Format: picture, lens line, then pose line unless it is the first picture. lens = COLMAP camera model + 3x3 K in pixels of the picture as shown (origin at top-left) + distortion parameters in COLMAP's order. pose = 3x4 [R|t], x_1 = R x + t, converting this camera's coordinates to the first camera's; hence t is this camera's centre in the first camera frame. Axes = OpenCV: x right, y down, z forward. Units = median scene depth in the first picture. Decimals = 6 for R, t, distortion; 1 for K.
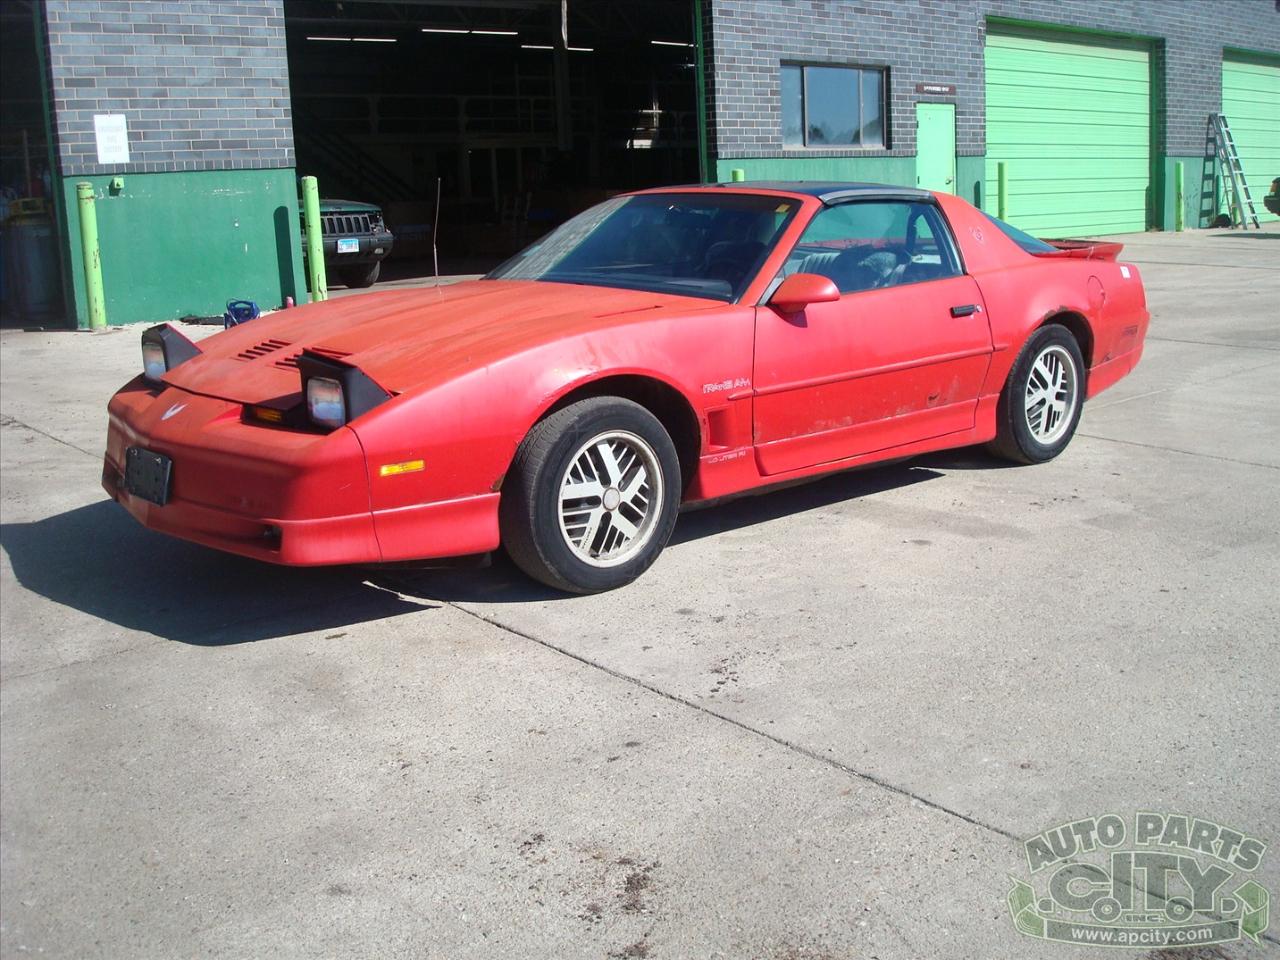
lens RADIAL K [[1346.4, 0, 631.8], [0, 1346.4, 449.4], [0, 0, 1]] dist [-0.116384, 0.000000]
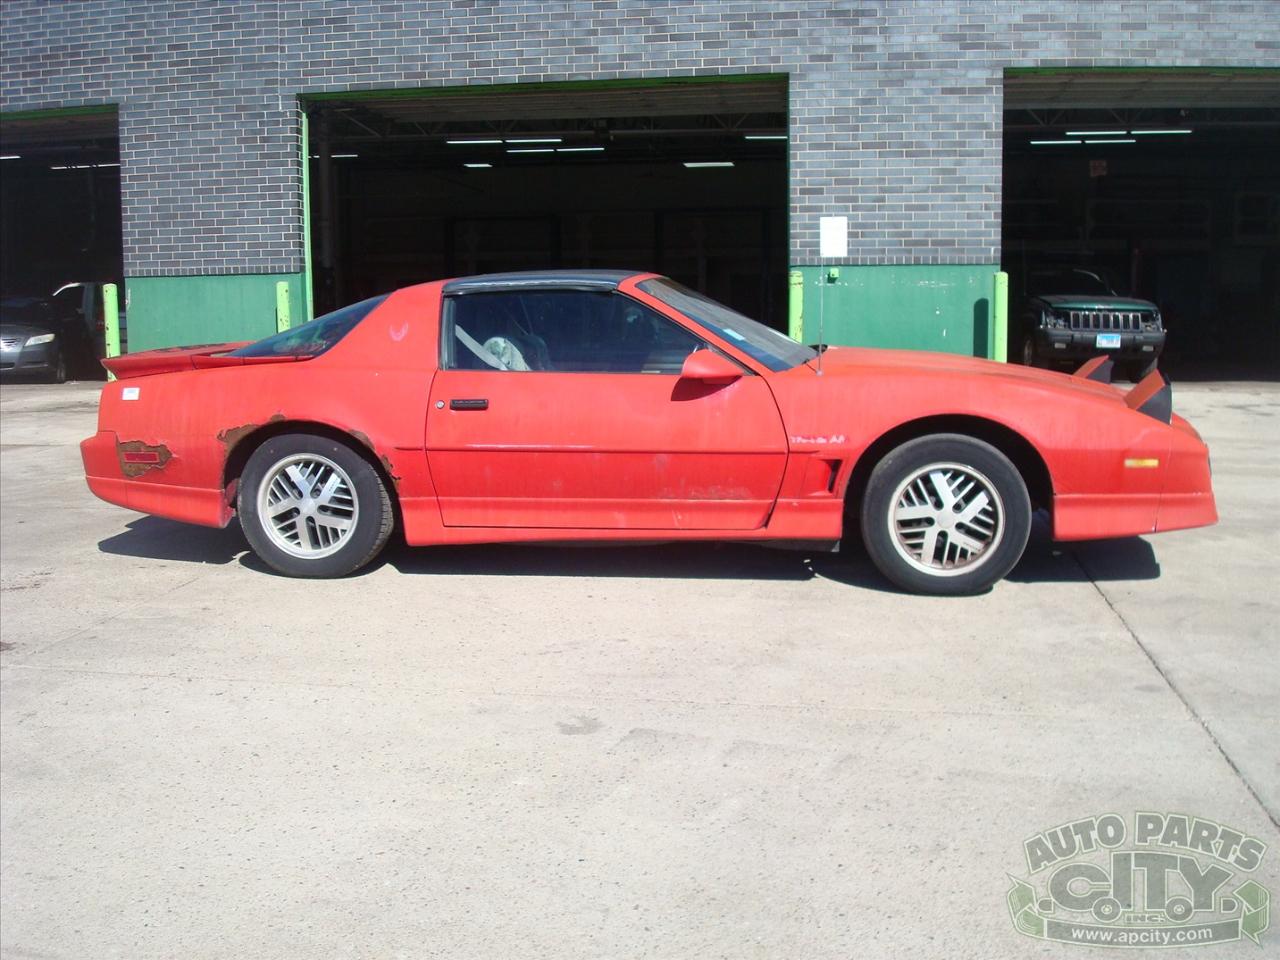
lens RADIAL K [[1346.4, 0, 631.8], [0, 1346.4, 470.1], [0, 0, 1]] dist [-0.116384, 0.000000]
pose [[0.648098, 0.118047, -0.752352, 0.444815], [-0.161802, 0.986703, 0.015437, -0.011078], [0.744170, 0.111727, 0.658580, 0.064463]]
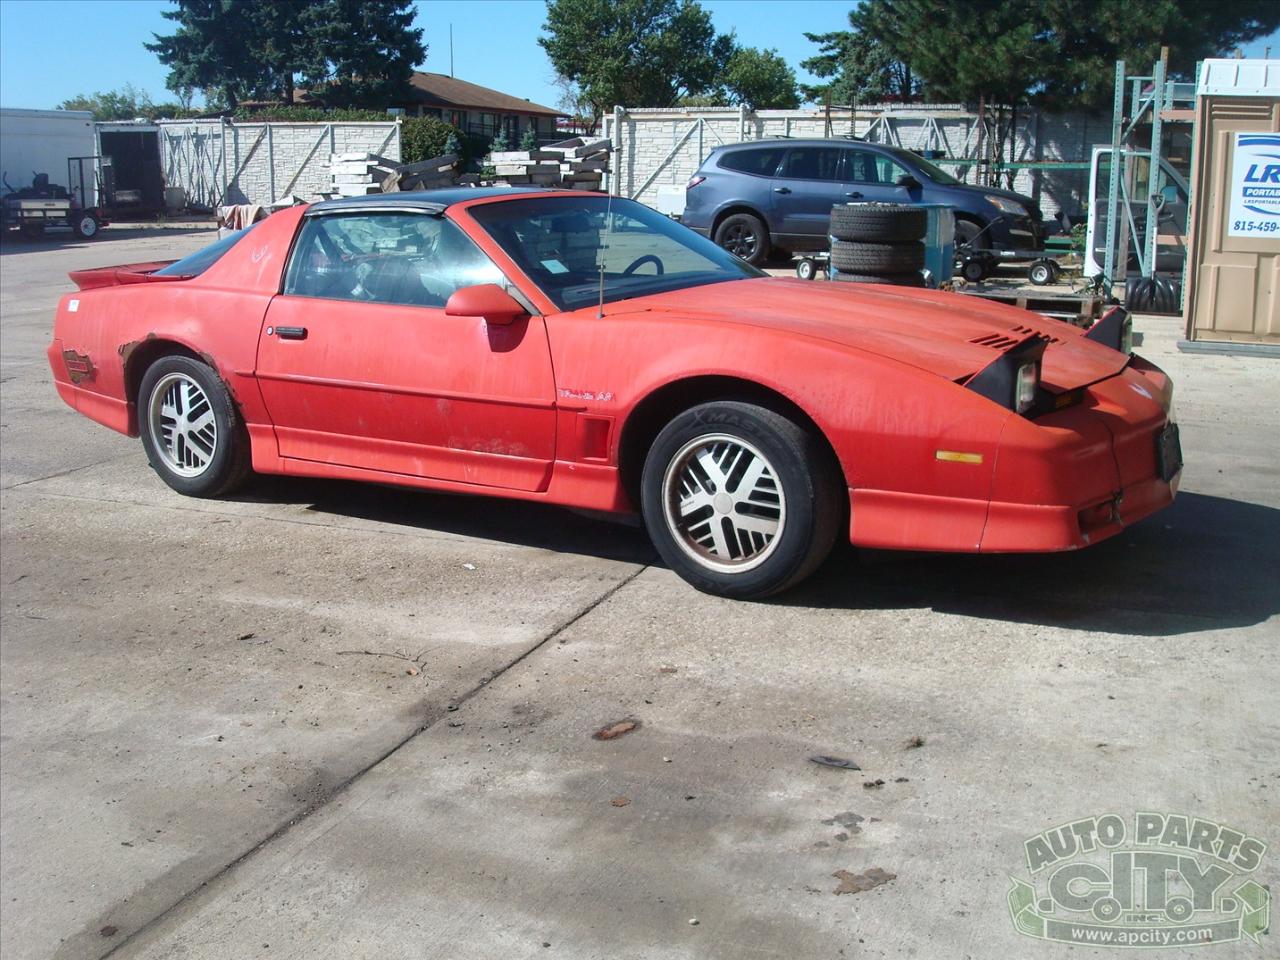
lens RADIAL K [[1346.4, 0, 635.9], [0, 1346.4, 473.6], [0, 0, 1]] dist [-0.116384, 0.000000]
pose [[0.283734, 0.220761, -0.933145, 0.504740], [-0.203374, 0.964853, 0.166424, -0.063142], [0.937088, 0.142558, 0.318659, 0.275192]]
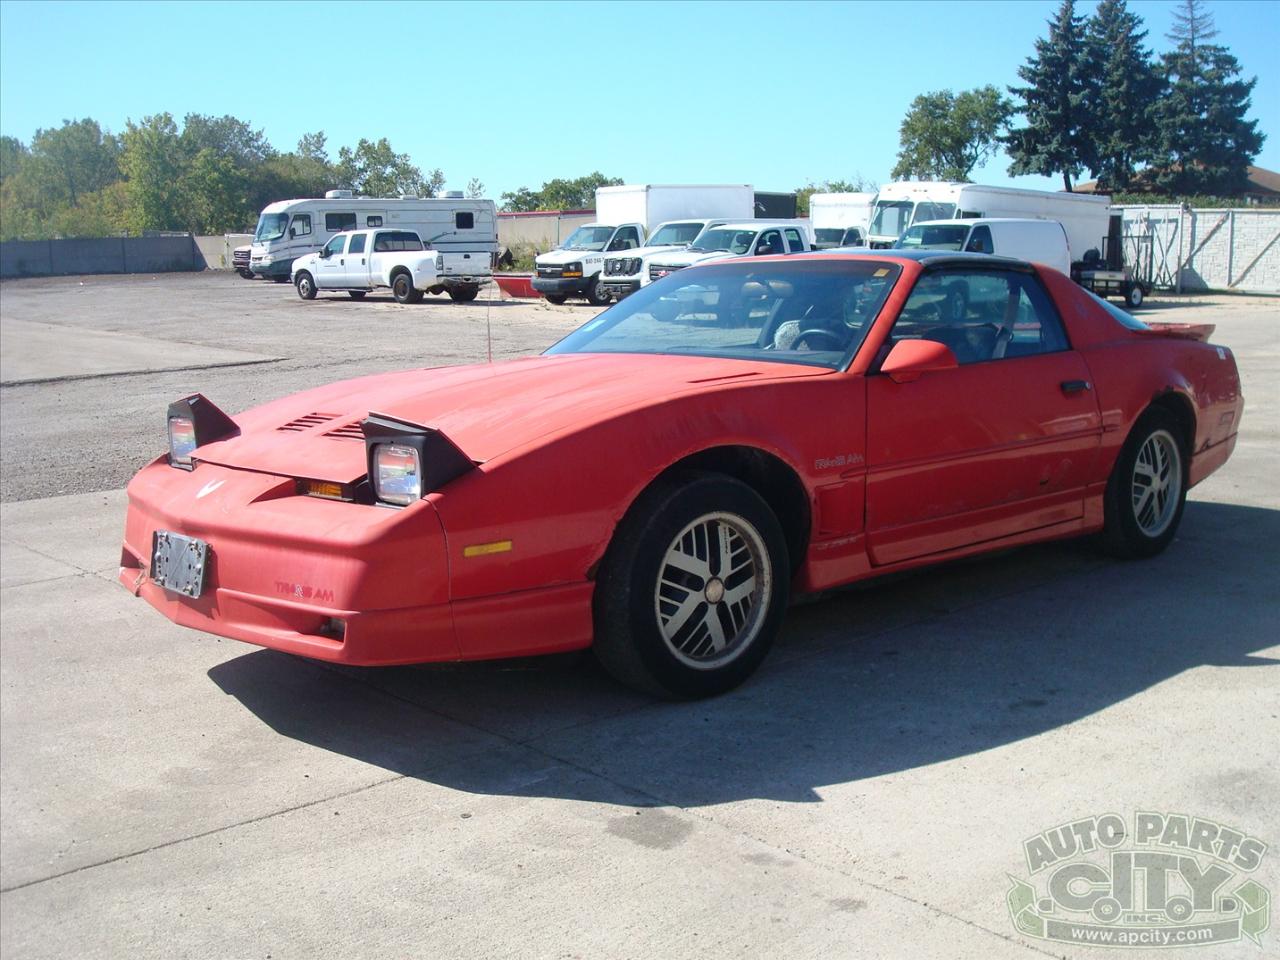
lens RADIAL K [[1346.4, 0, 640.8], [0, 1346.4, 482.2], [0, 0, 1]] dist [-0.116384, 0.000000]
pose [[-0.164161, 0.171381, -0.971432, 0.767383], [-0.192994, 0.960180, 0.202009, 0.091943], [0.967370, 0.220642, -0.124549, -0.415543]]
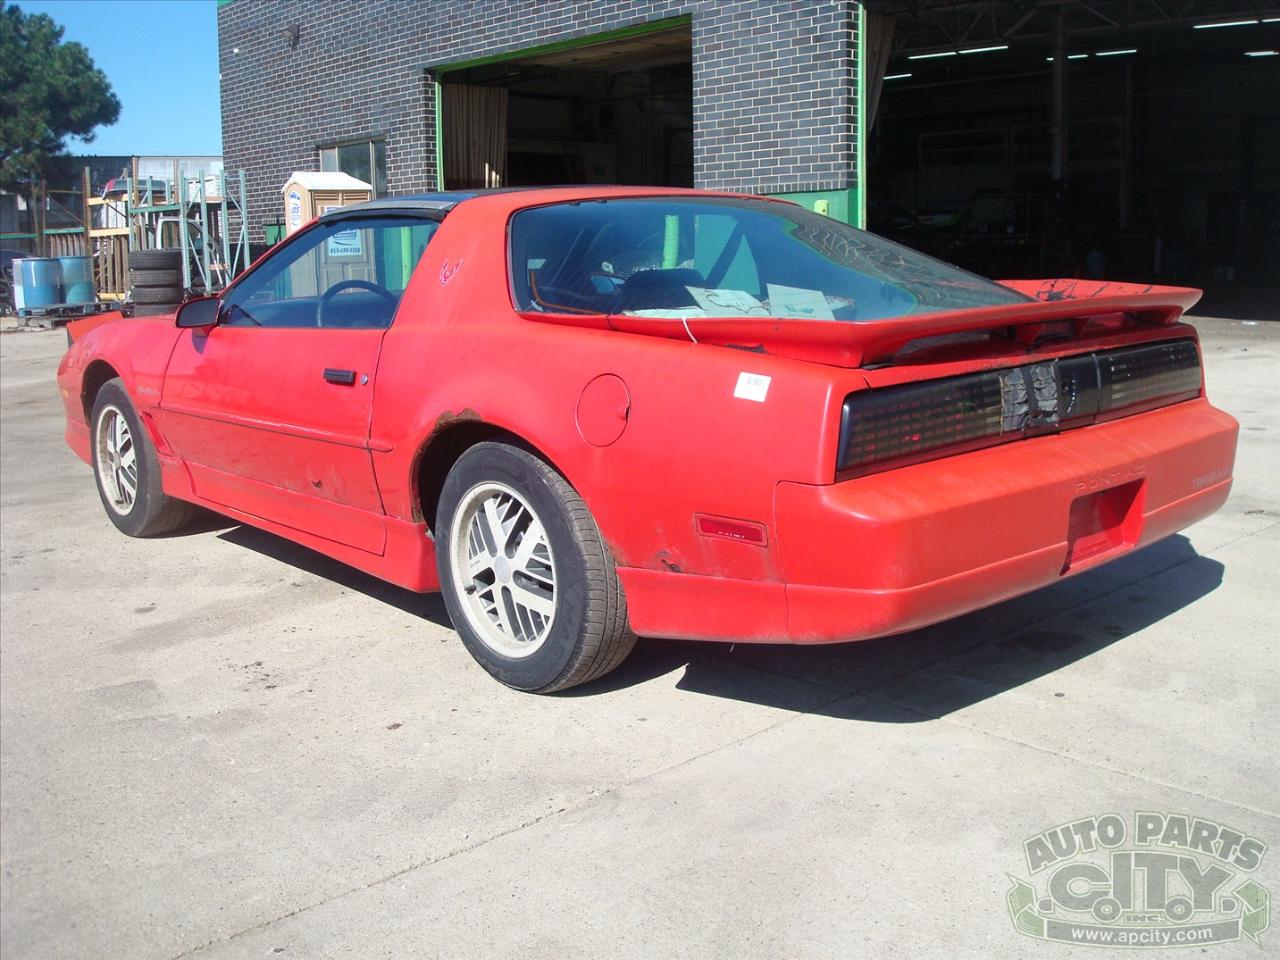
lens RADIAL K [[1346.4, 0, 634.5], [0, 1346.4, 472.3], [0, 0, 1]] dist [-0.116384, 0.000000]
pose [[0.004224, 0.203754, -0.979013, 0.399648], [-0.169353, 0.965026, 0.200112, -0.094969], [0.985546, 0.164954, 0.038583, 0.486995]]
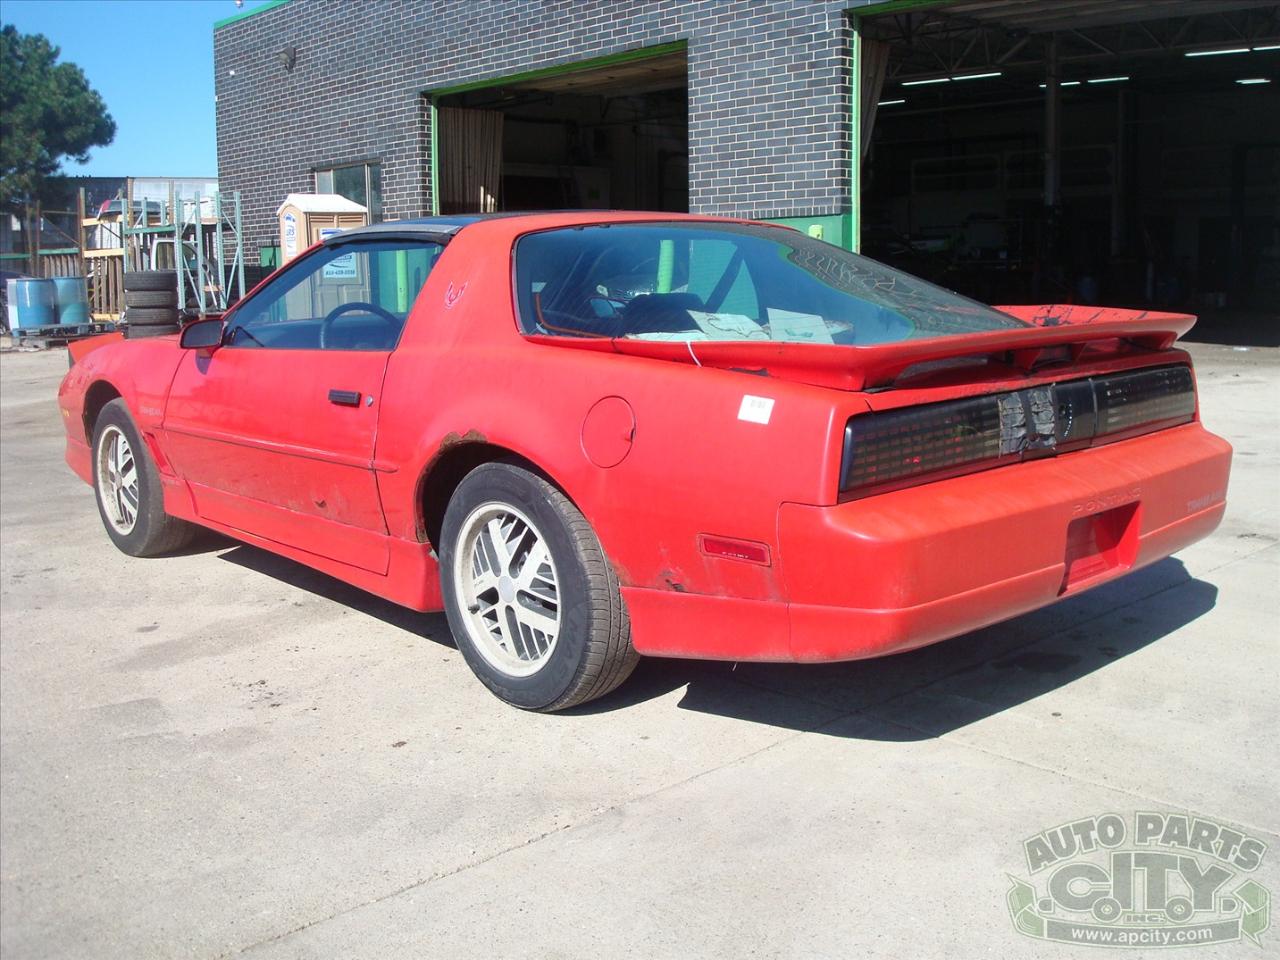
lens RADIAL K [[1346.4, 0, 641.4], [0, 1346.4, 475.3], [0, 0, 1]] dist [-0.116384, 0.000000]
pose [[0.013662, 0.188890, -0.981903, 0.401521], [-0.174959, 0.967297, 0.183646, -0.094900], [0.984481, 0.169284, 0.046263, 0.485829]]
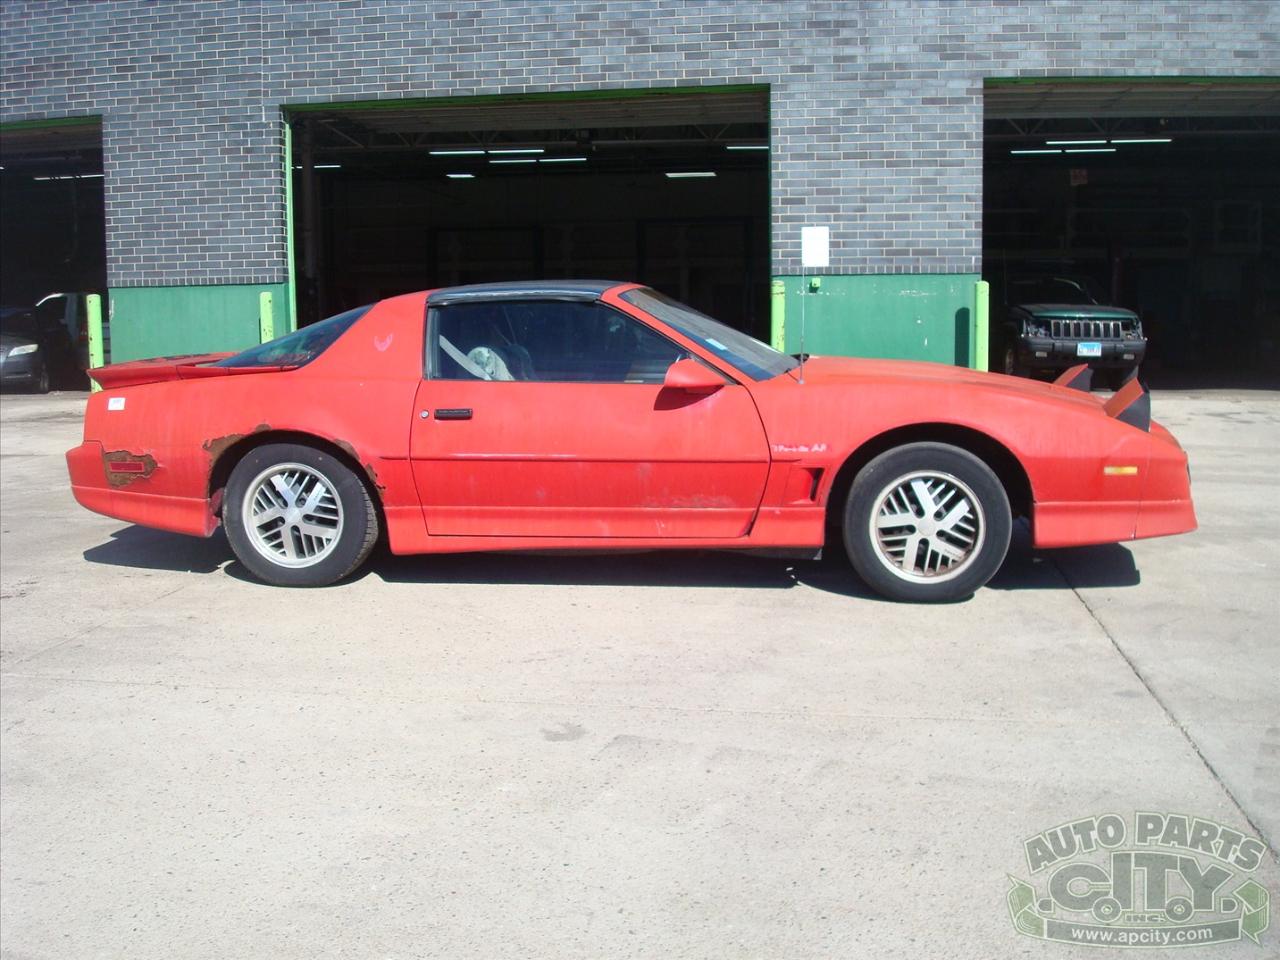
lens RADIAL K [[1346.4, 0, 618.6], [0, 1346.4, 464.7], [0, 0, 1]] dist [-0.116384, 0.000000]
pose [[0.650635, 0.108285, -0.751631, 0.446789], [-0.159712, 0.987156, 0.003965, -0.010871], [0.742406, 0.117465, 0.659572, 0.062607]]
